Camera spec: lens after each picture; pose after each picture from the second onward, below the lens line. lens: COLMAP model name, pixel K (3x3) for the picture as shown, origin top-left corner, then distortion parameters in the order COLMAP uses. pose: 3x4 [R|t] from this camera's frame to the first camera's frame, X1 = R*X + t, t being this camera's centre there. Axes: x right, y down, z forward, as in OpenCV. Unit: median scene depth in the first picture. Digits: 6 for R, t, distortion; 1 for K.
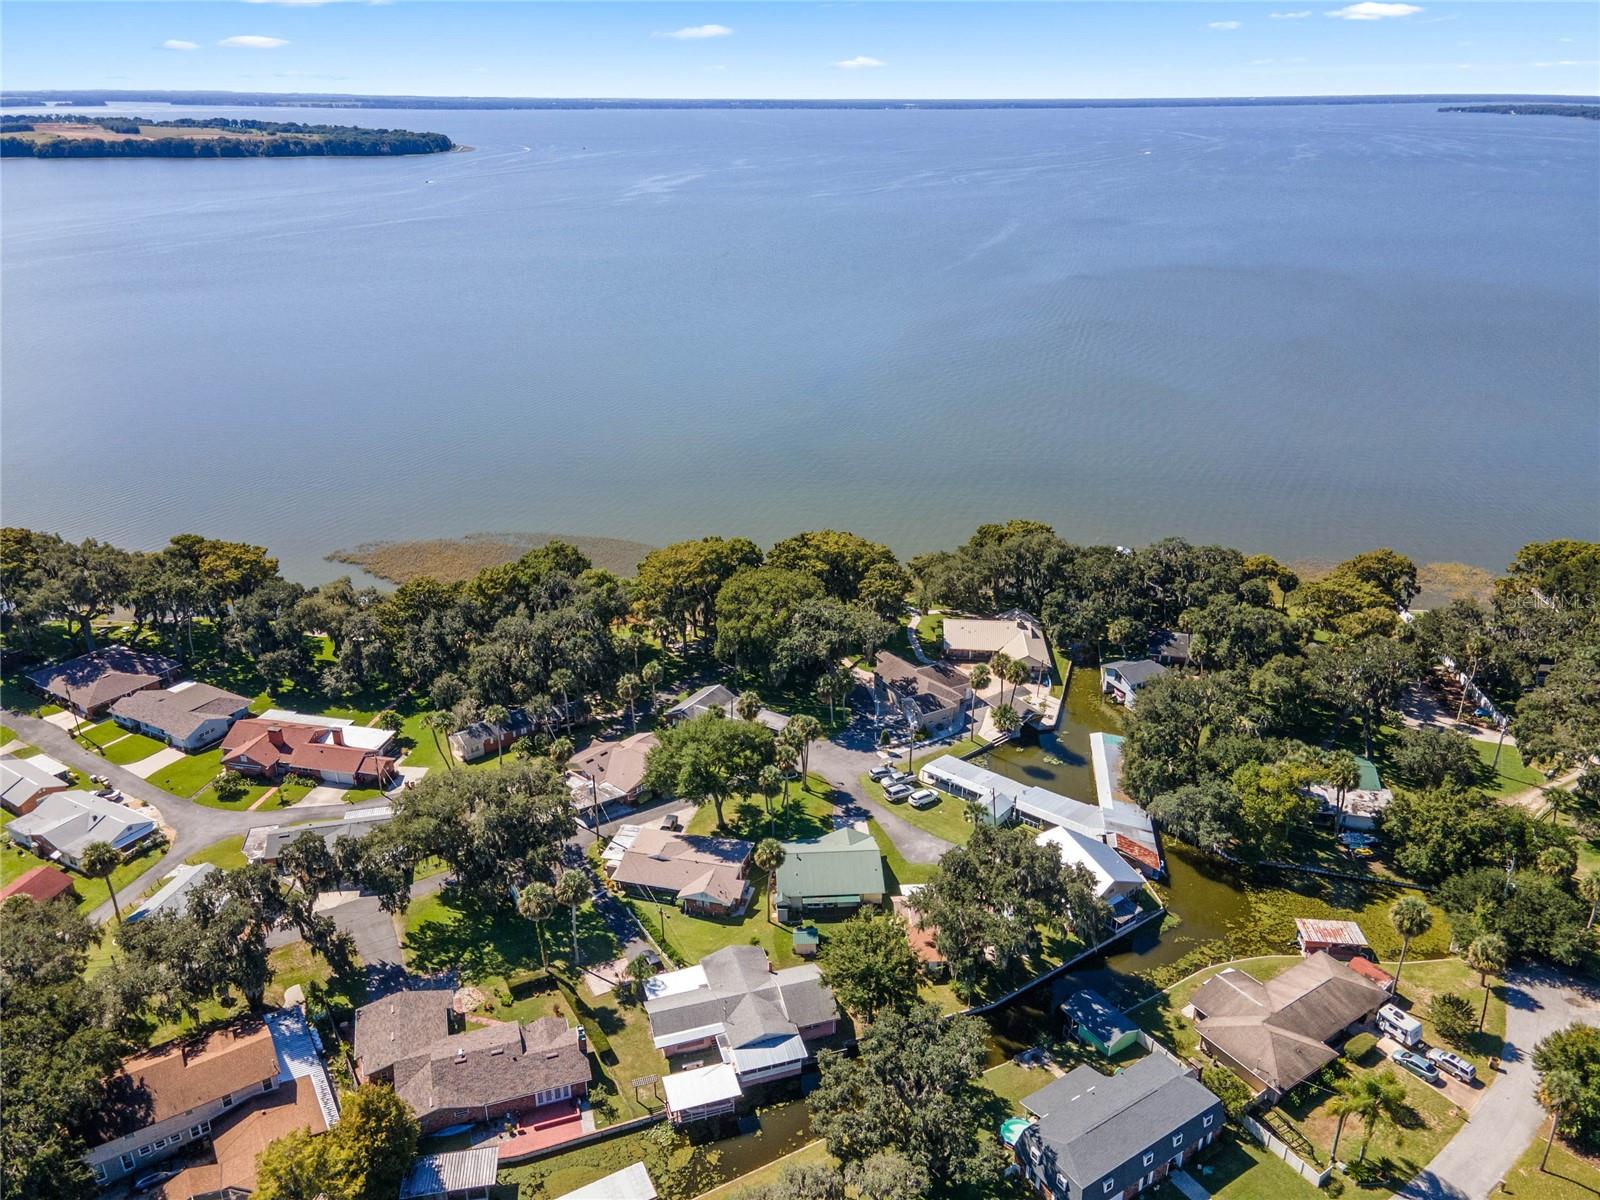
lens RADIAL K [[1153.3, 0, 791.1], [0, 1153.3, 606.7], [0, 0, 1]] dist [0.007588, 0.048897]
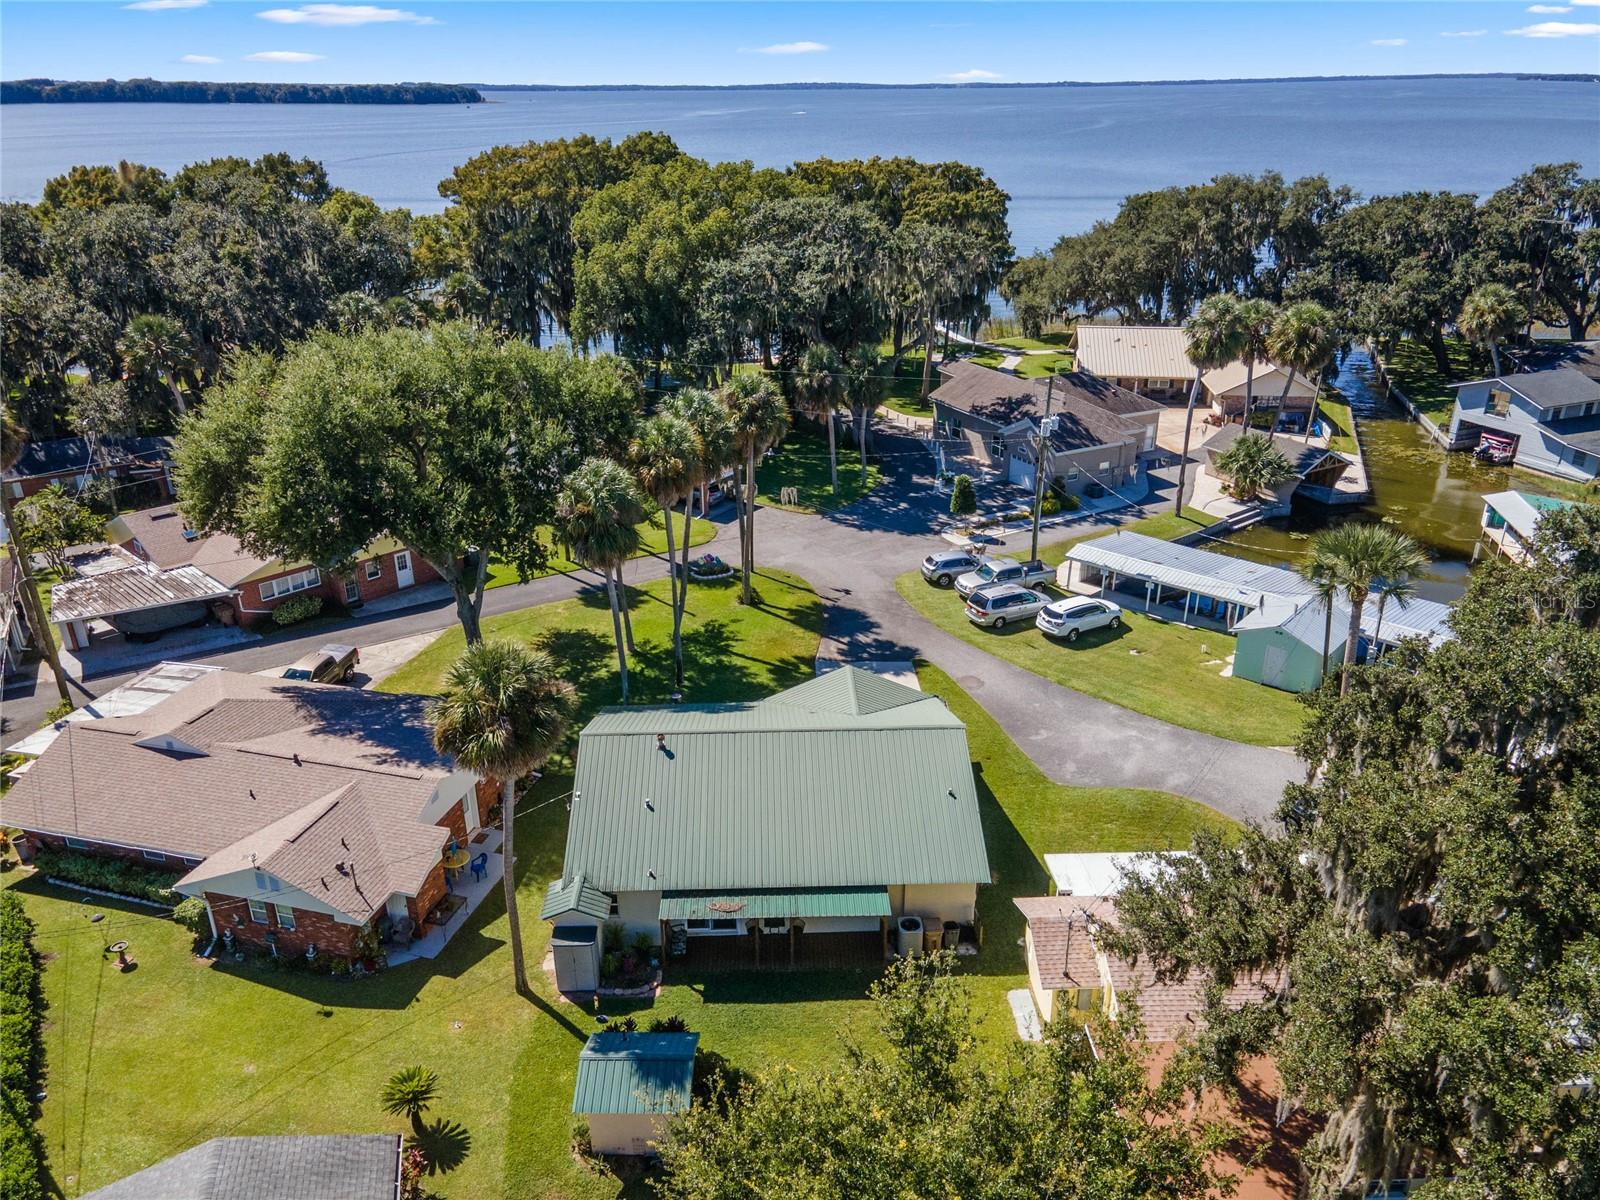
lens RADIAL K [[1158.7, 0, 791.6], [0, 1158.7, 600.8], [0, 0, 1]] dist [0.022019, 0.002429]
pose [[0.999215, 0.007827, -0.038831, 0.046022], [-0.007808, 0.999969, 0.000648, 0.180005], [0.038835, -0.000344, 0.999246, 0.719570]]
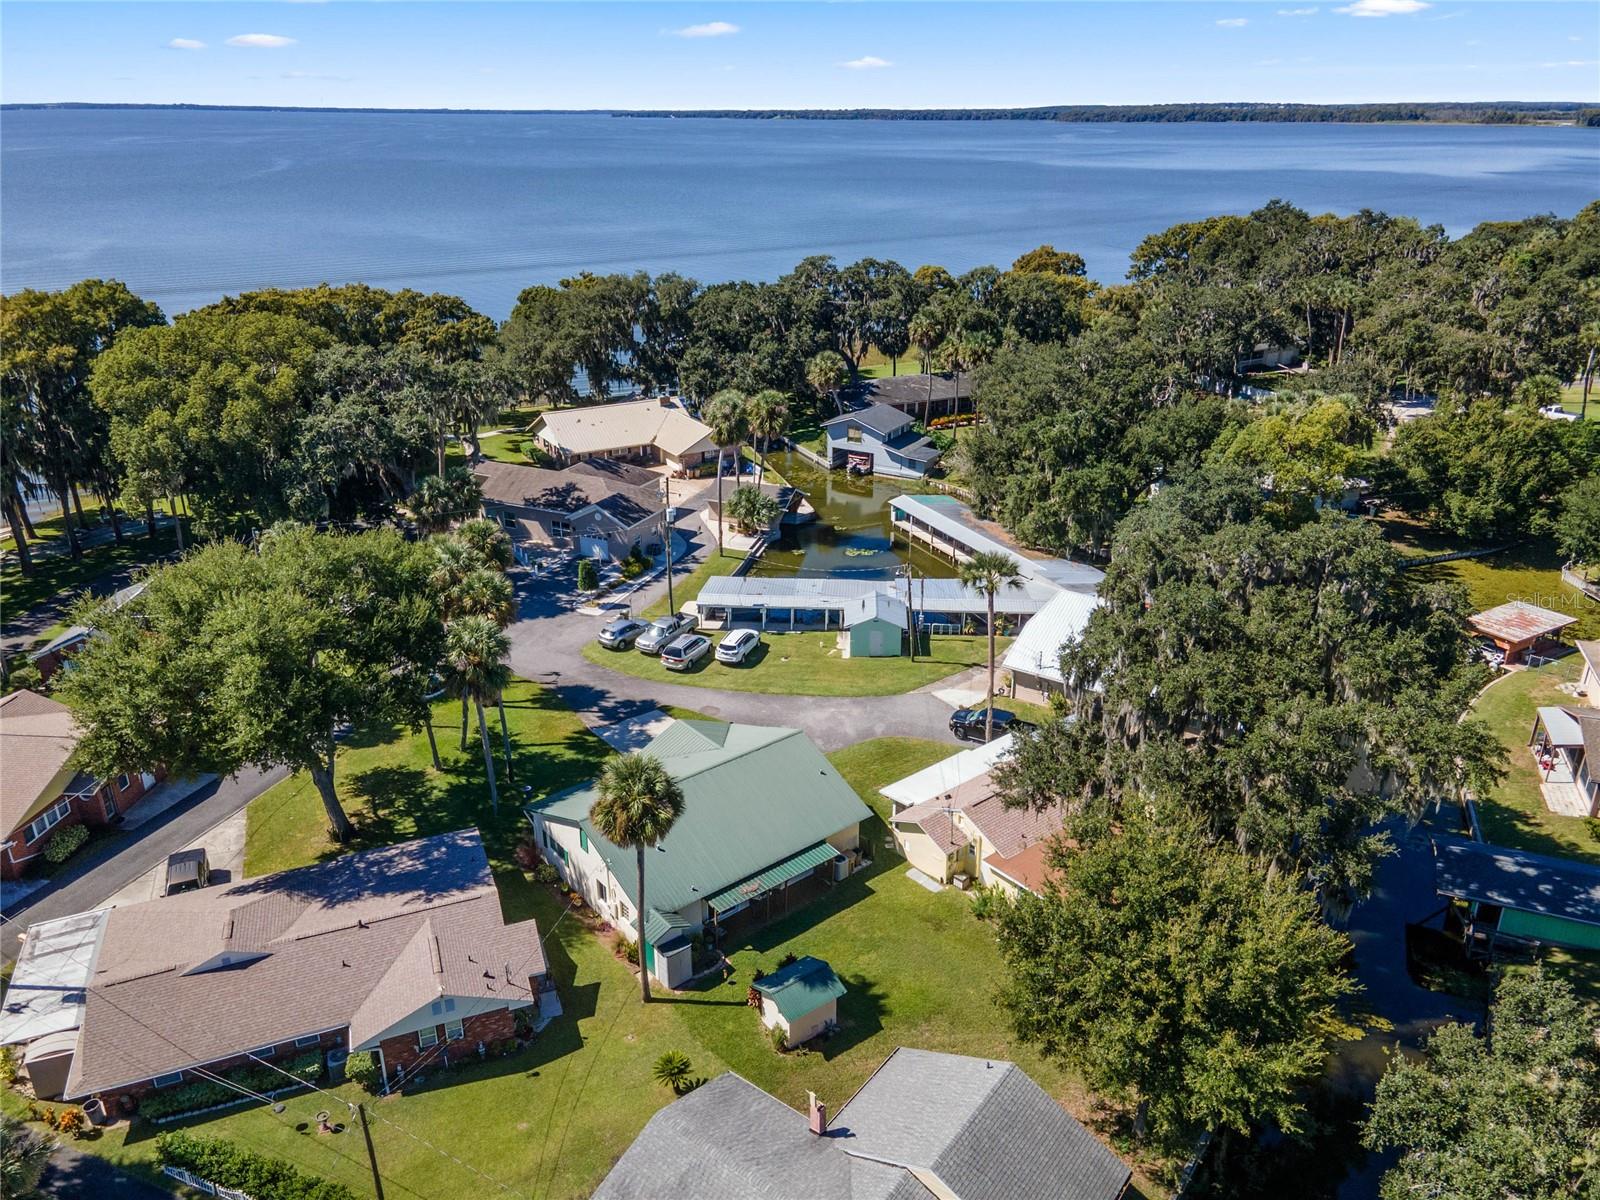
lens RADIAL K [[1153.3, 0, 791.1], [0, 1153.3, 606.7], [0, 0, 1]] dist [0.007588, 0.048897]
pose [[0.813931, -0.227897, 0.534396, -0.135973], [0.233781, 0.970567, 0.057837, 0.141985], [-0.531848, 0.077856, 0.843253, 0.646855]]
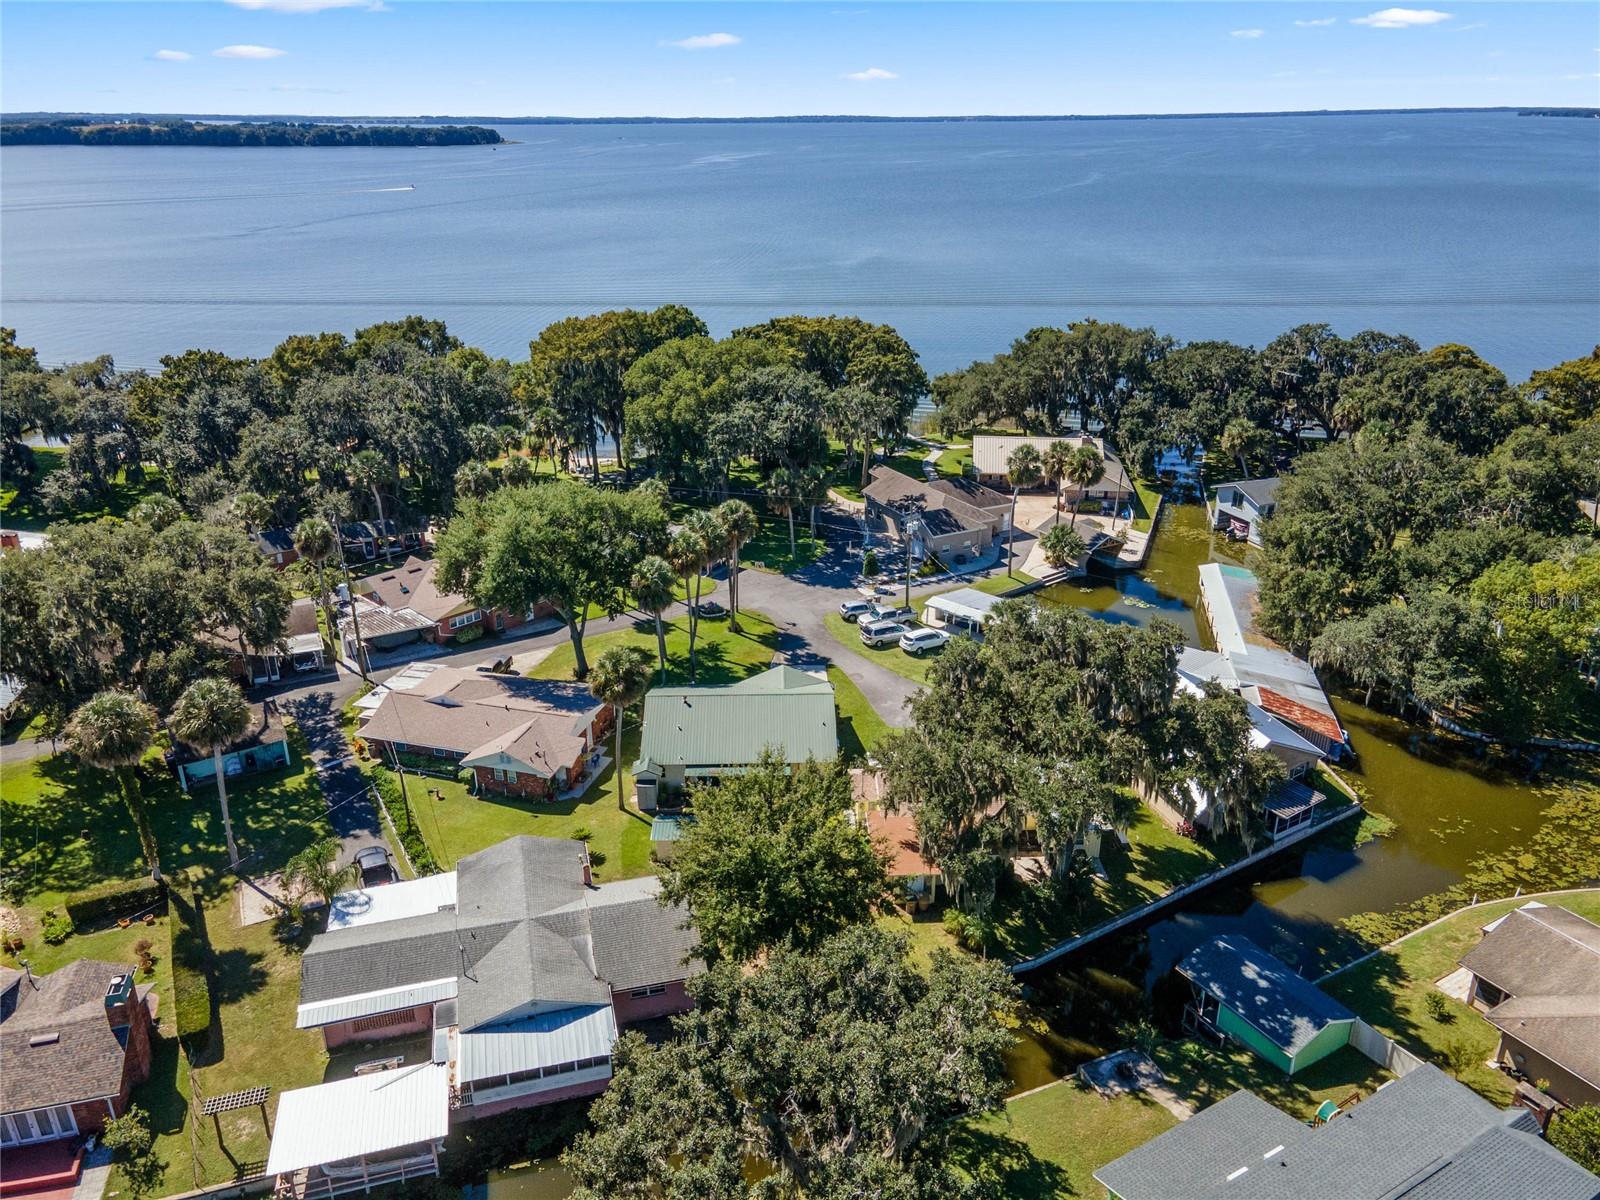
lens RADIAL K [[1153.3, 0, 791.1], [0, 1153.3, 606.7], [0, 0, 1]] dist [0.007588, 0.048897]
pose [[0.998831, 0.011833, -0.046859, 0.081310], [-0.012588, 0.999795, -0.015847, 0.176980], [0.046662, 0.016418, 0.998776, 0.438871]]
